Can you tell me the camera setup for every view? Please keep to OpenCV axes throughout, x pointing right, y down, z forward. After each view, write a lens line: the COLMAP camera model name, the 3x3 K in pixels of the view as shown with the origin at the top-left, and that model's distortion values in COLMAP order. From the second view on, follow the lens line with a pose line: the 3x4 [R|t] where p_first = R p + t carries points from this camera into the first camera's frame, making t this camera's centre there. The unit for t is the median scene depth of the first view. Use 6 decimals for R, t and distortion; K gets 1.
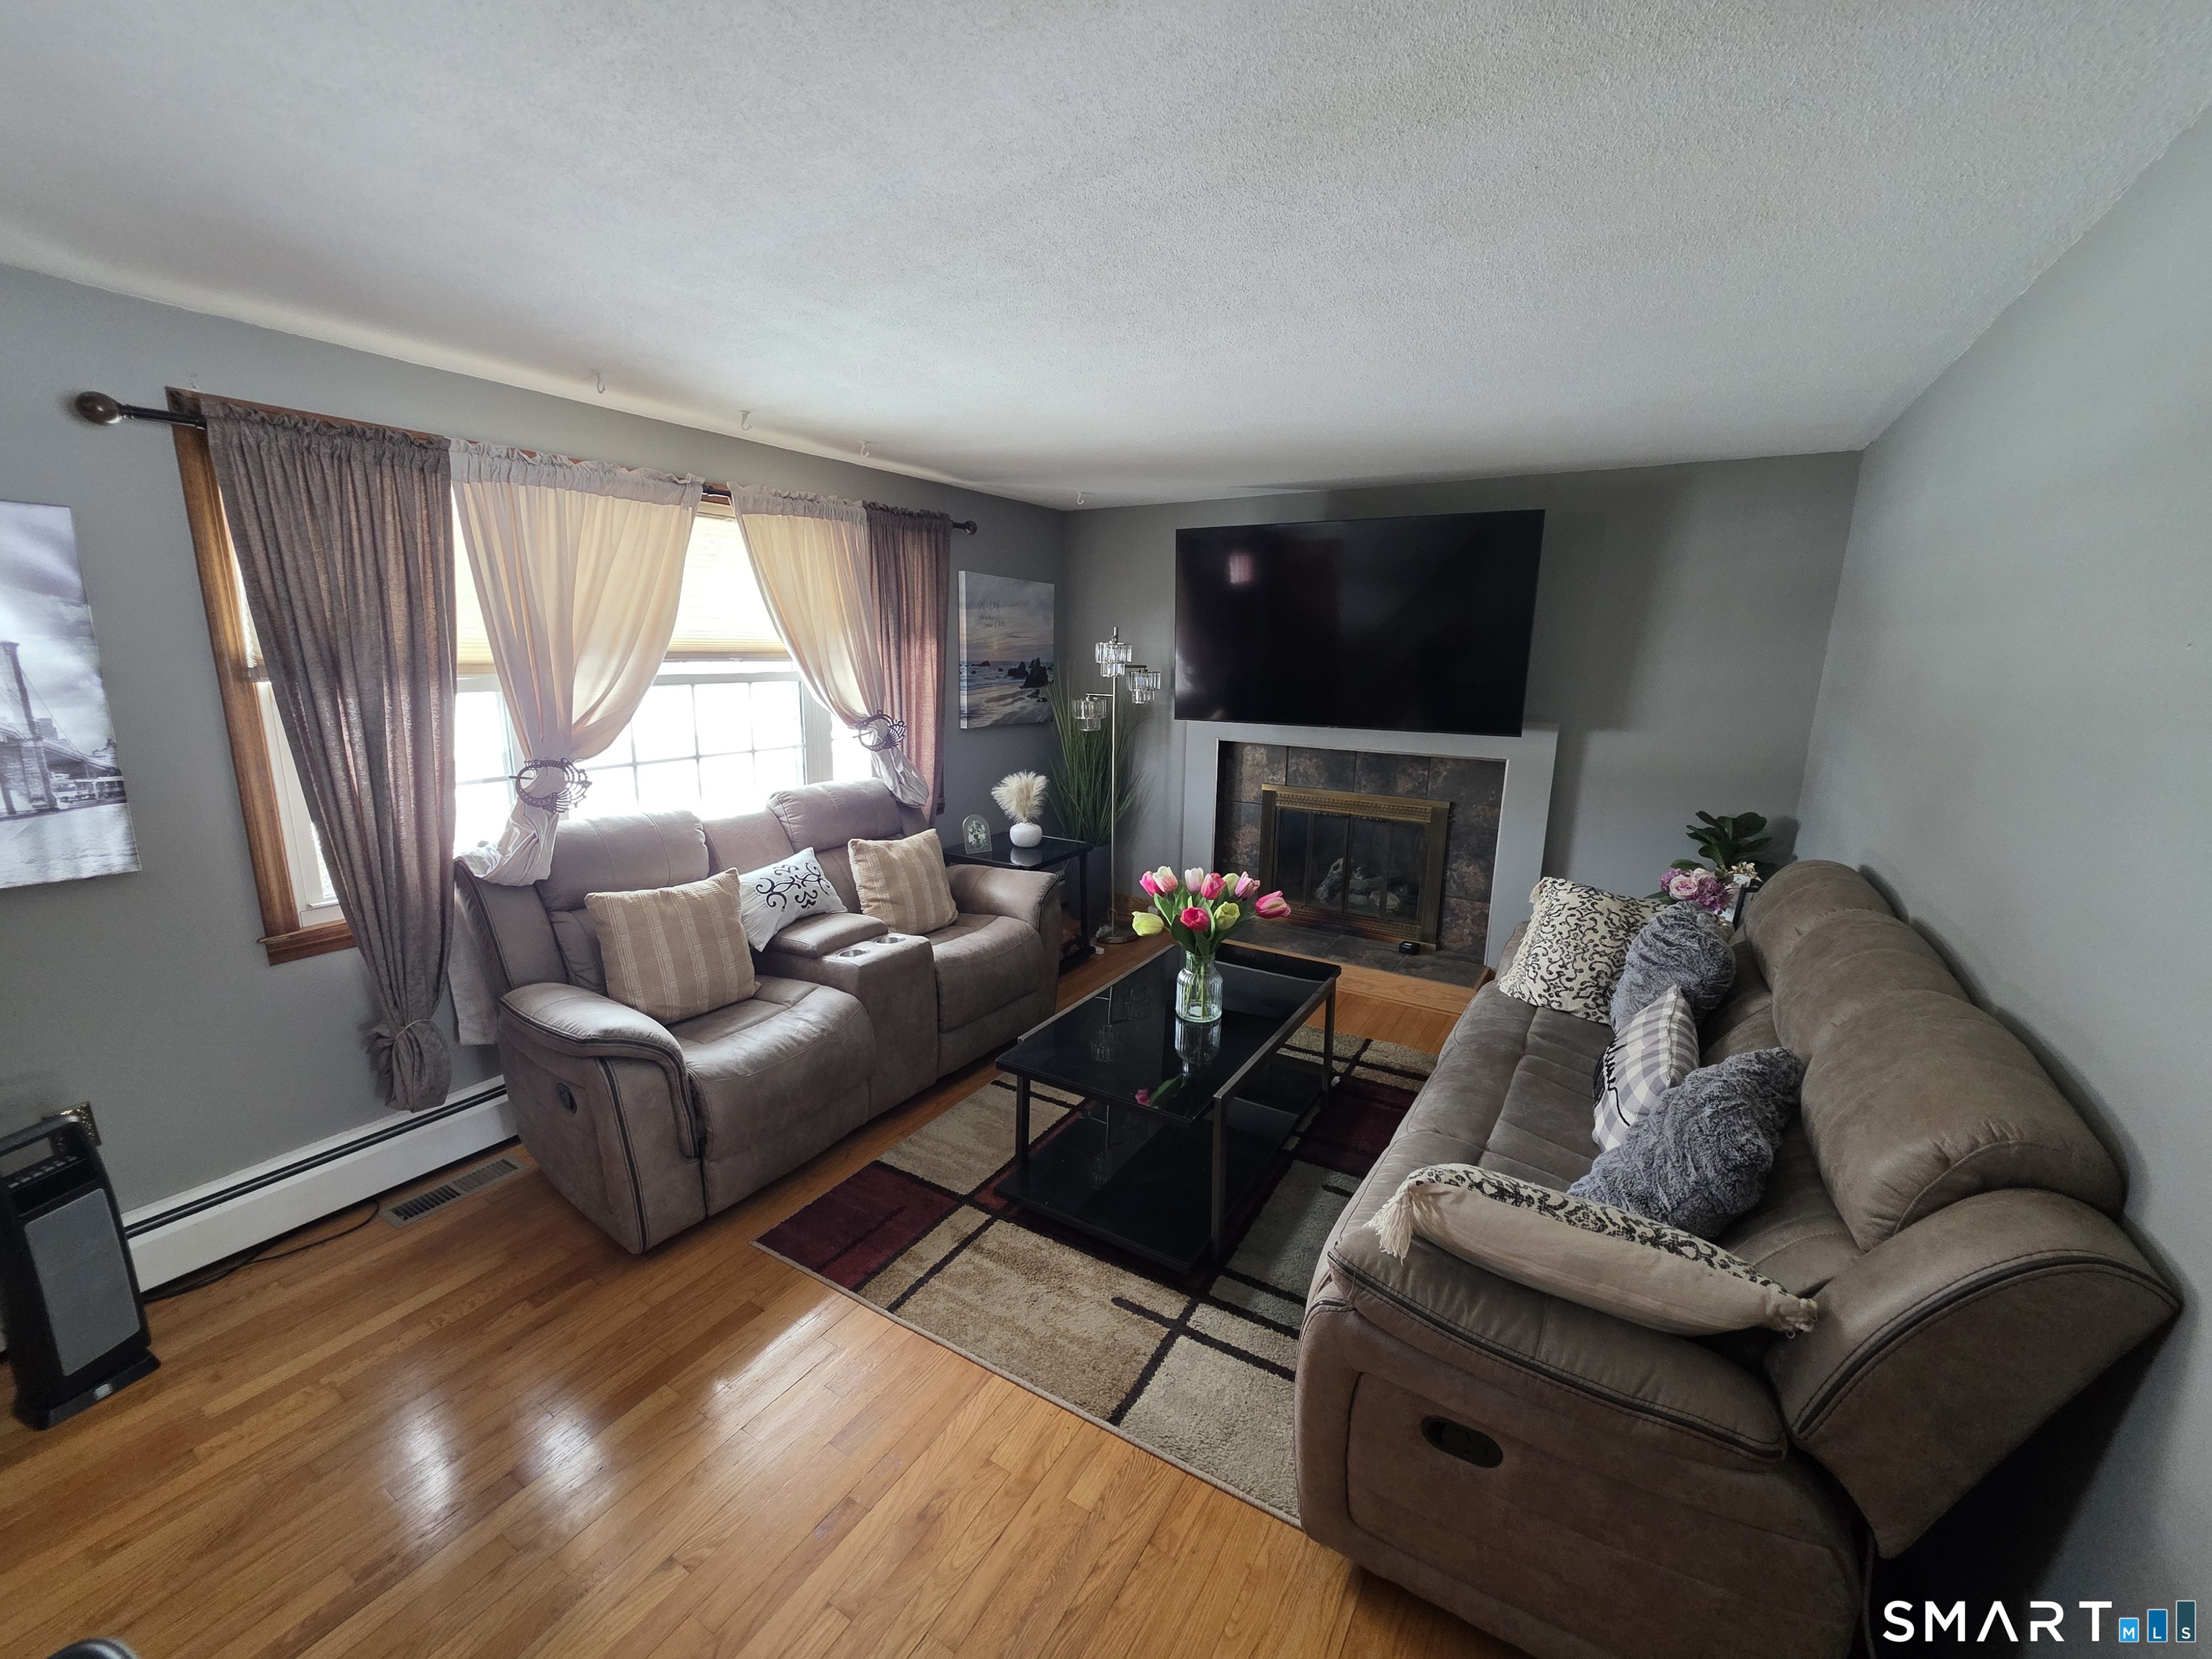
lens RADIAL K [[855.3, 0, 1106.0], [0, 855.3, 829.5], [0, 0, 1]] dist [-0.001969, -0.000146]
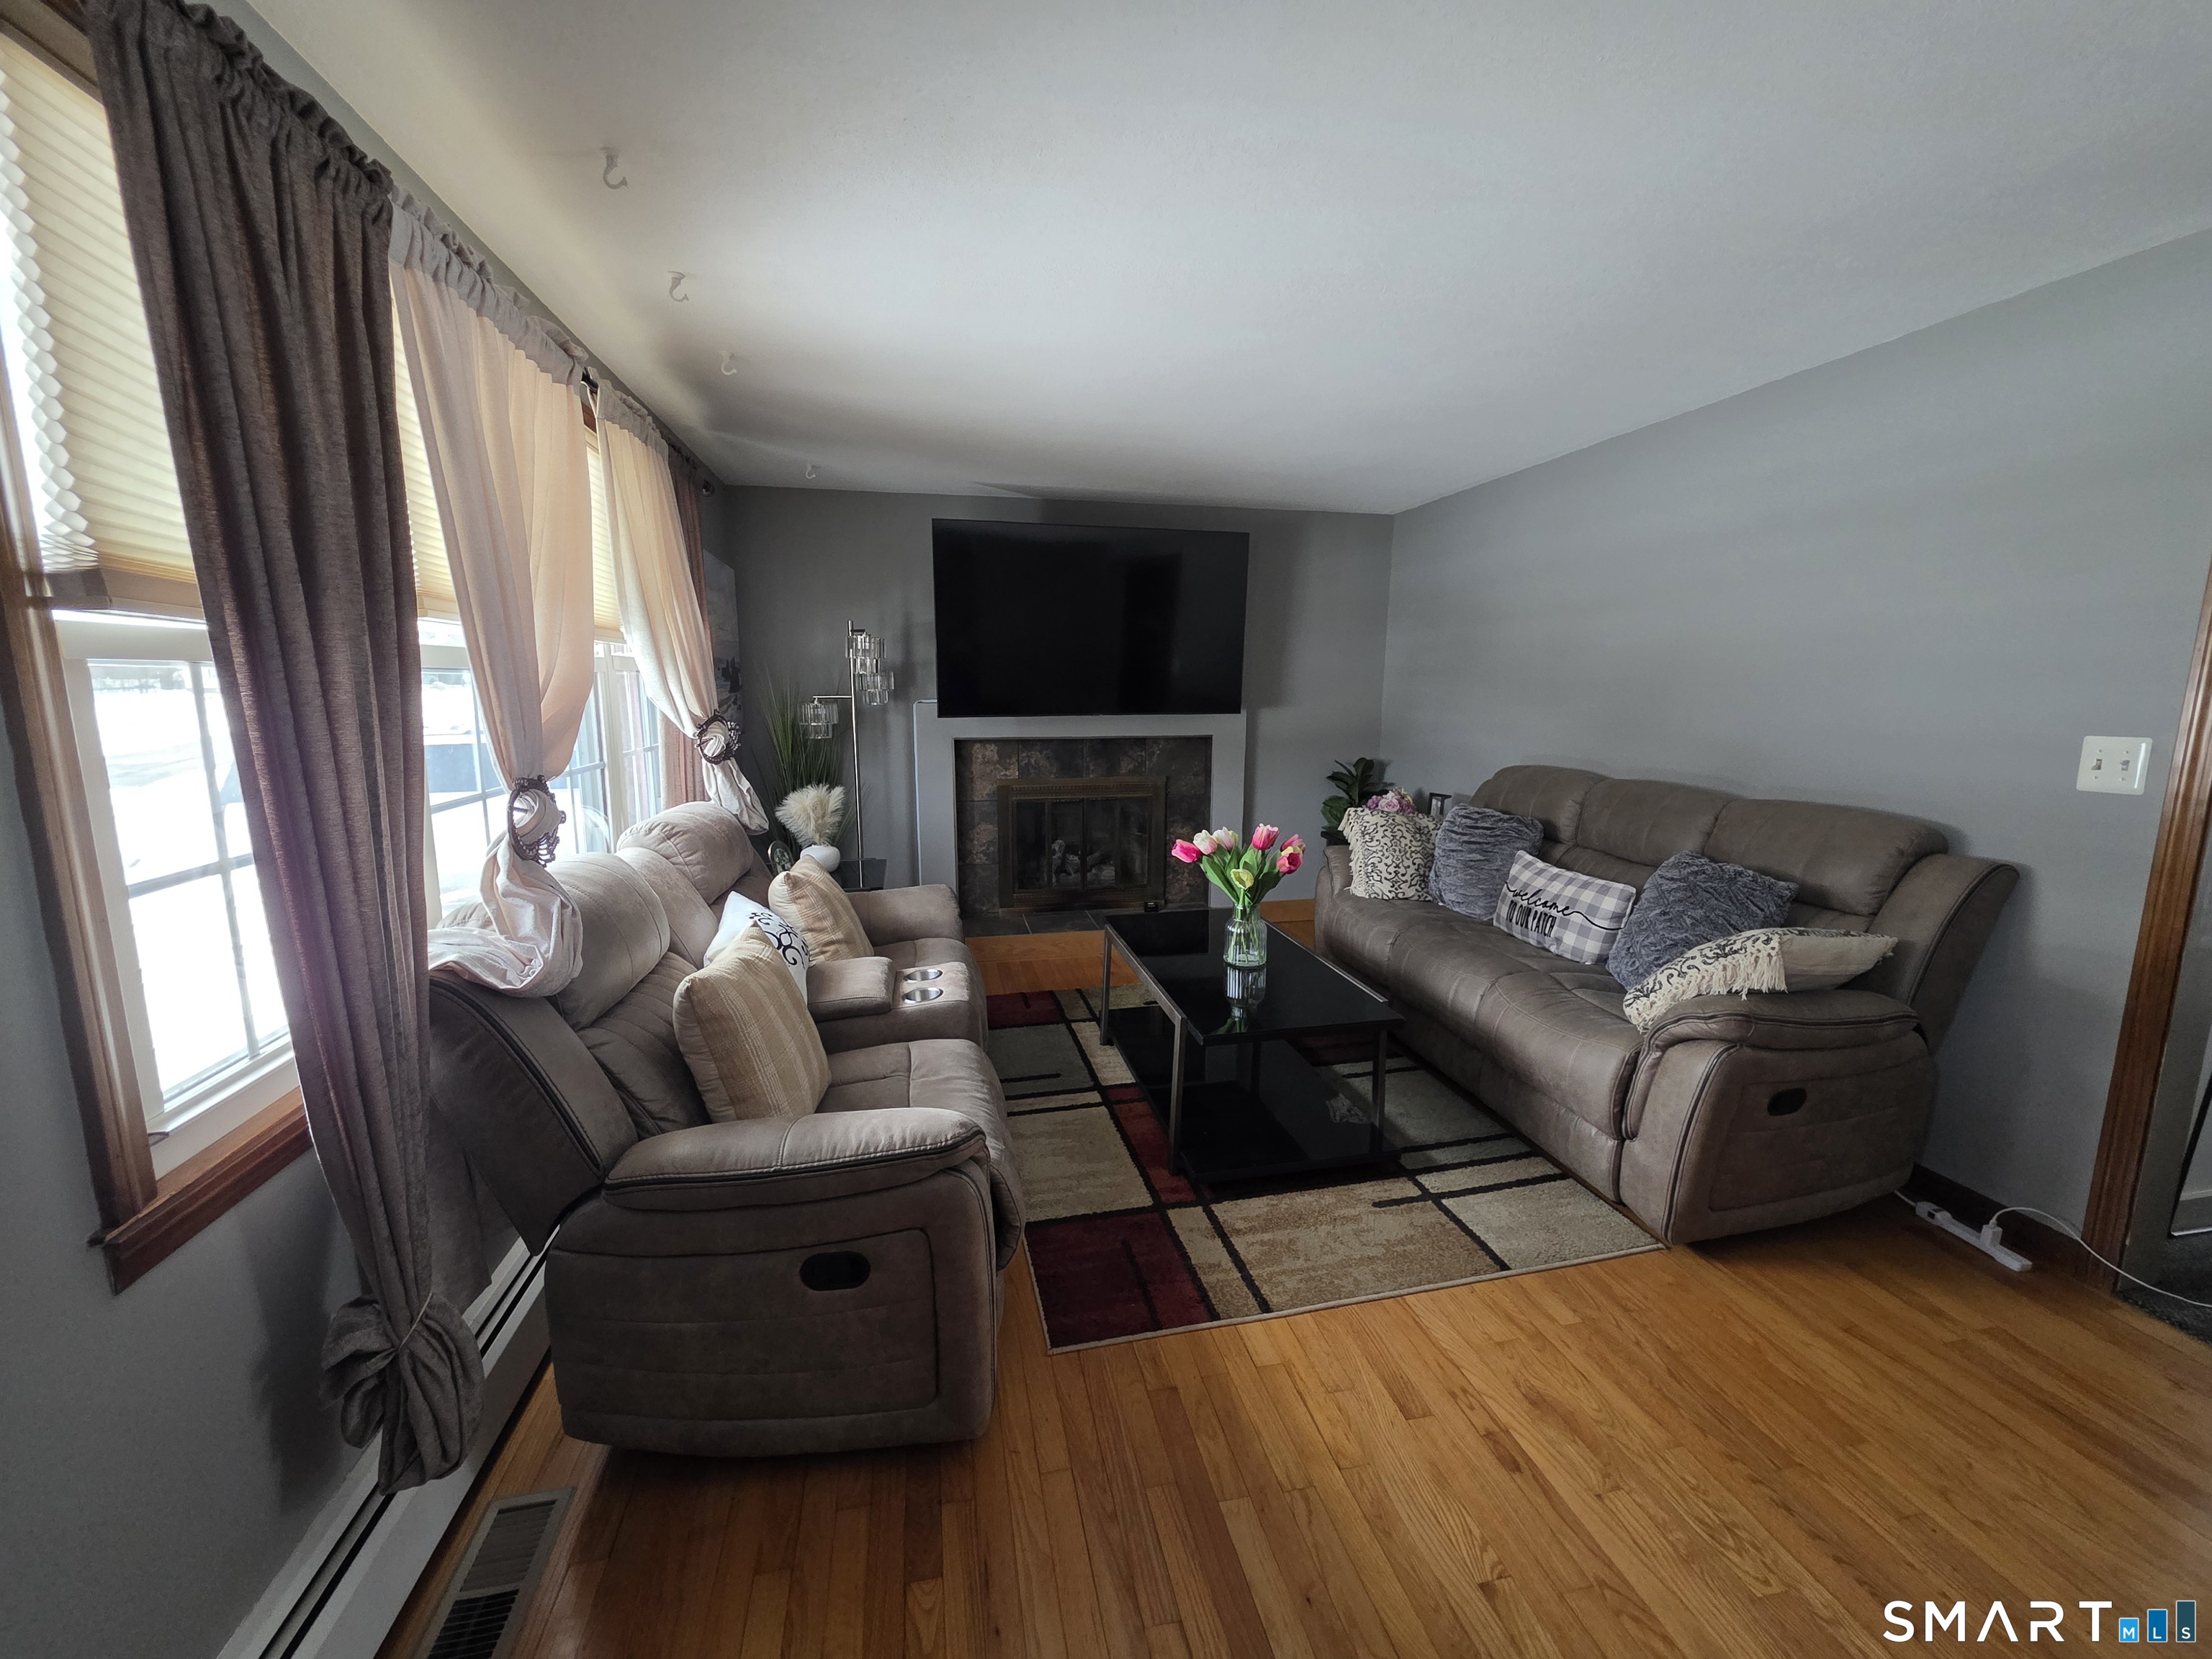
lens RADIAL K [[865.9, 0, 1075.7], [0, 865.9, 831.7], [0, 0, 1]] dist [0.001156, 0.000242]
pose [[0.740325, -0.128277, 0.659897, -0.746330], [0.152109, 0.988131, 0.021434, -0.001051], [-0.654814, 0.084508, 0.751050, 0.302936]]
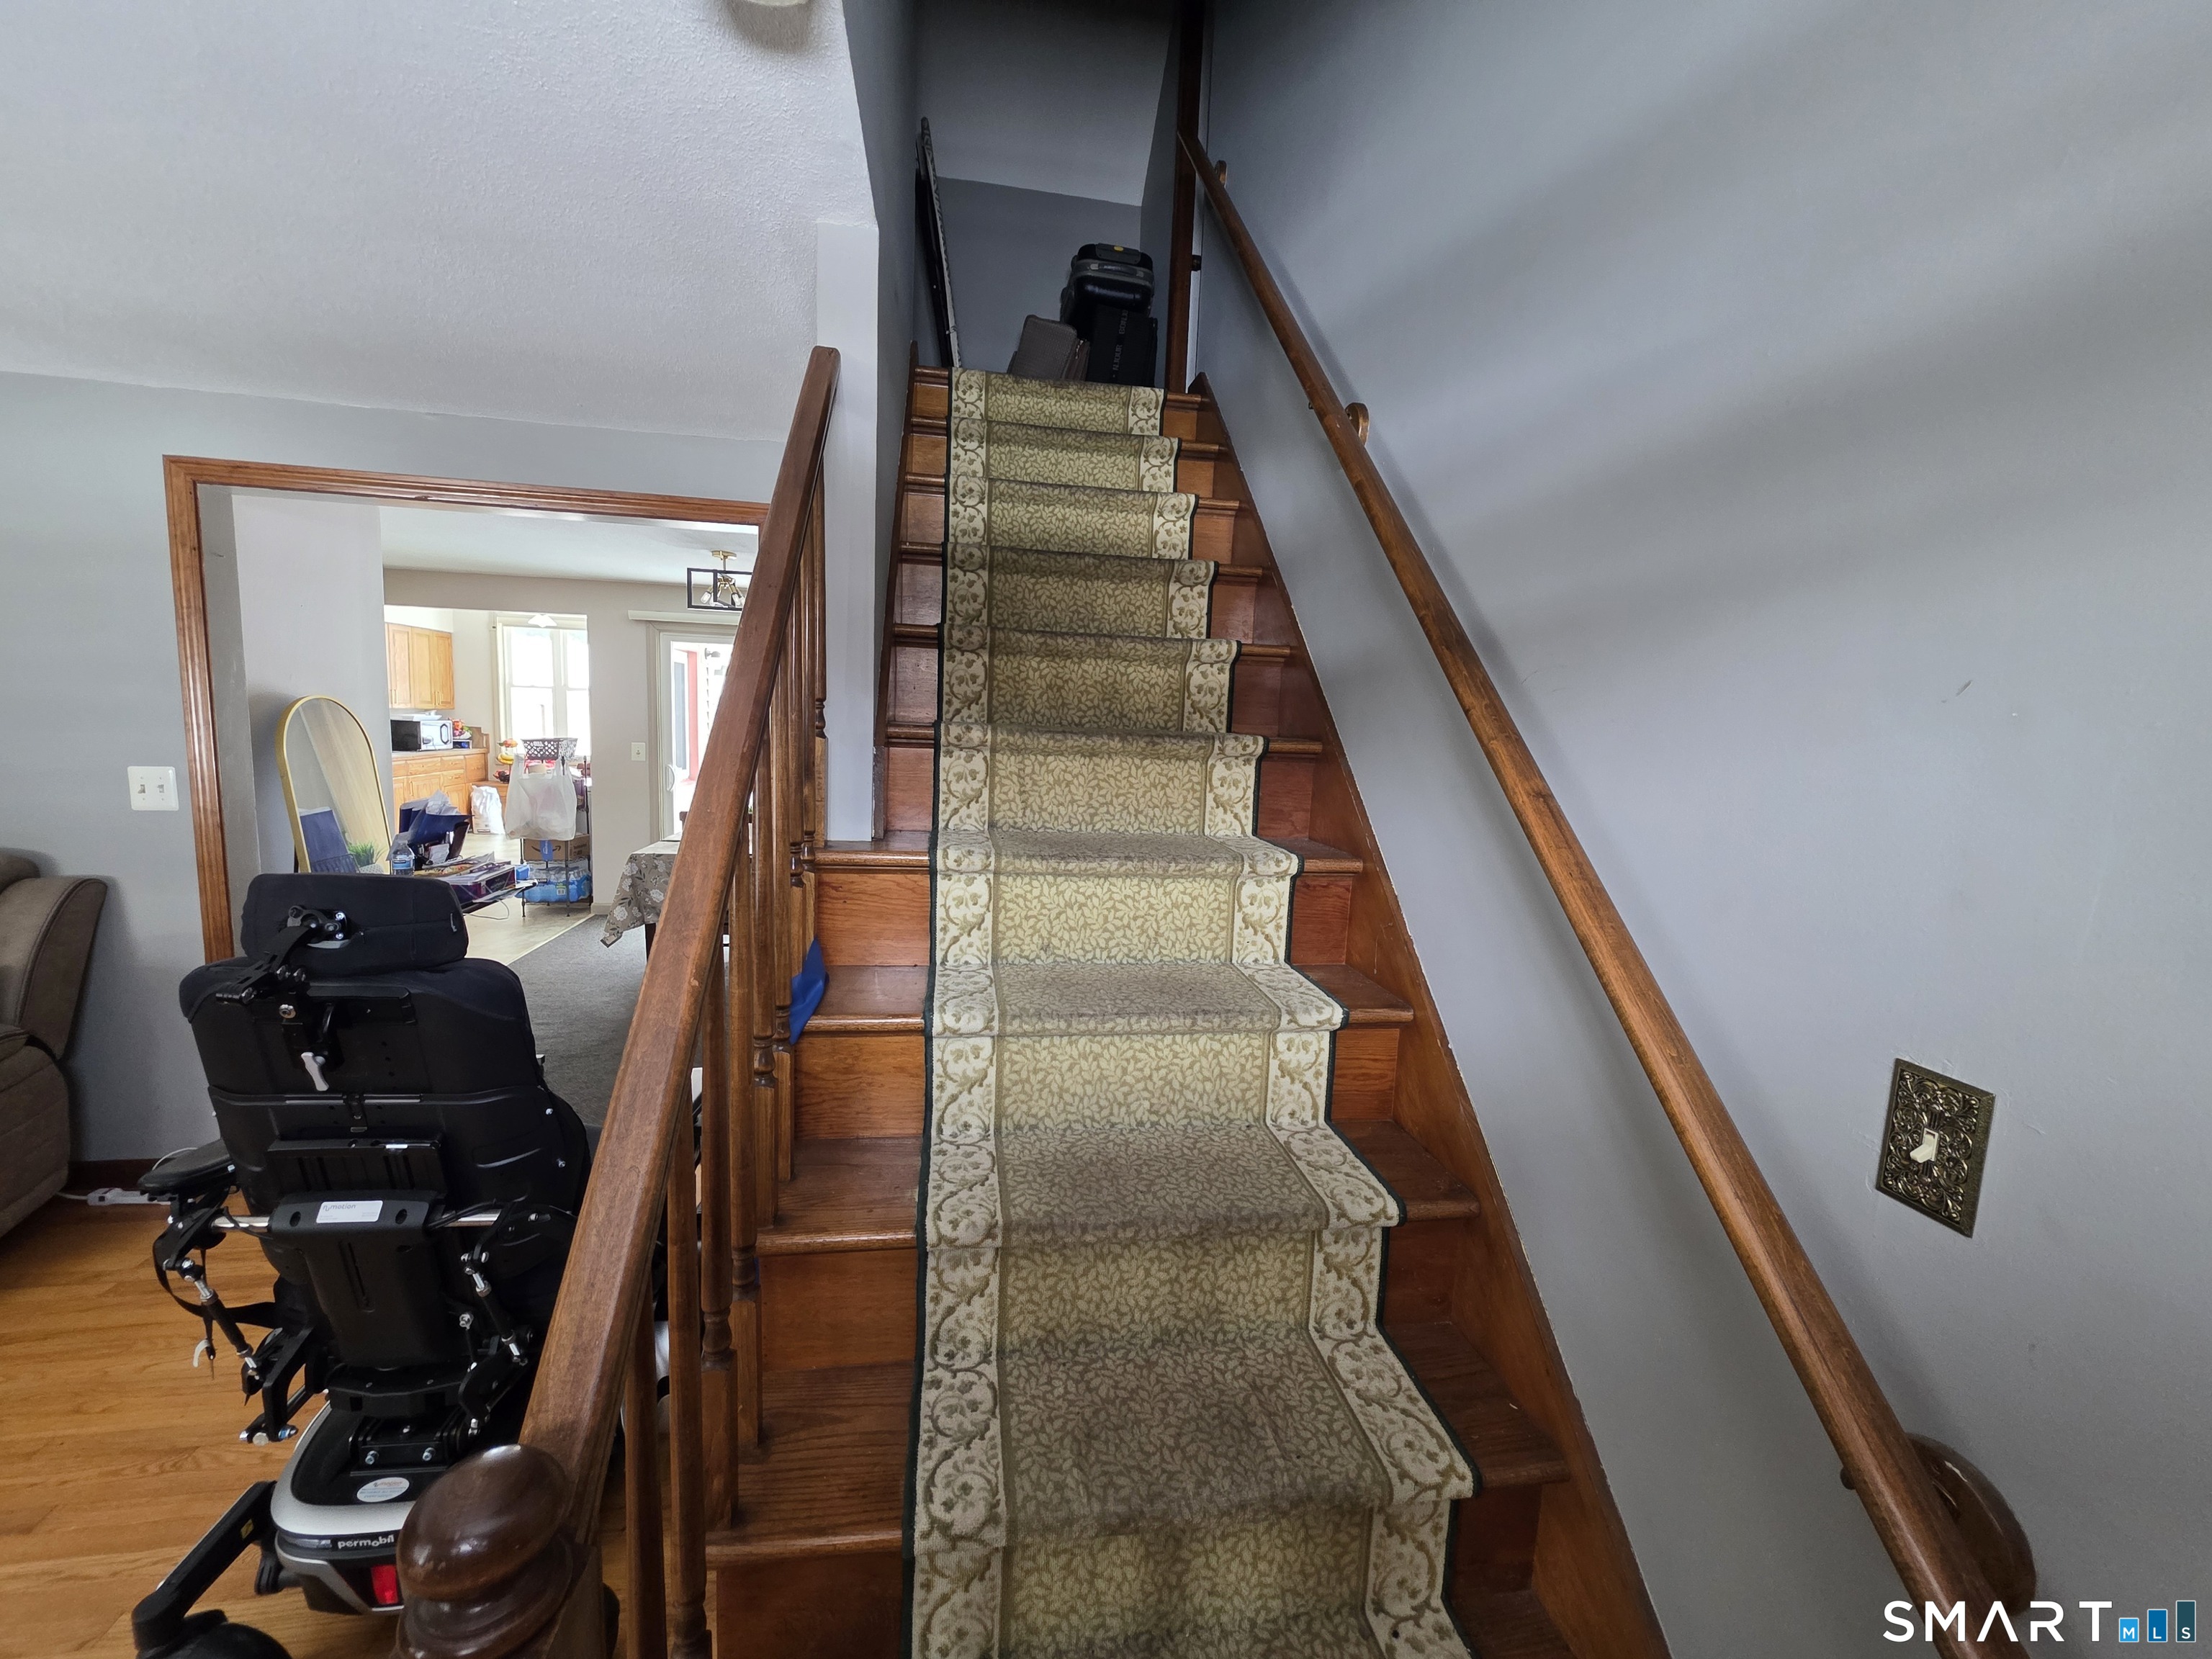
lens RADIAL K [[881.6, 0, 1106.0], [0, 881.6, 829.5], [0, 0, 1]] dist [0.001580, -0.000094]
pose [[-0.658986, -0.127514, 0.741267, -0.996452], [0.108963, 0.958944, 0.261828, -0.002348], [-0.744220, 0.253312, -0.618036, 0.102155]]
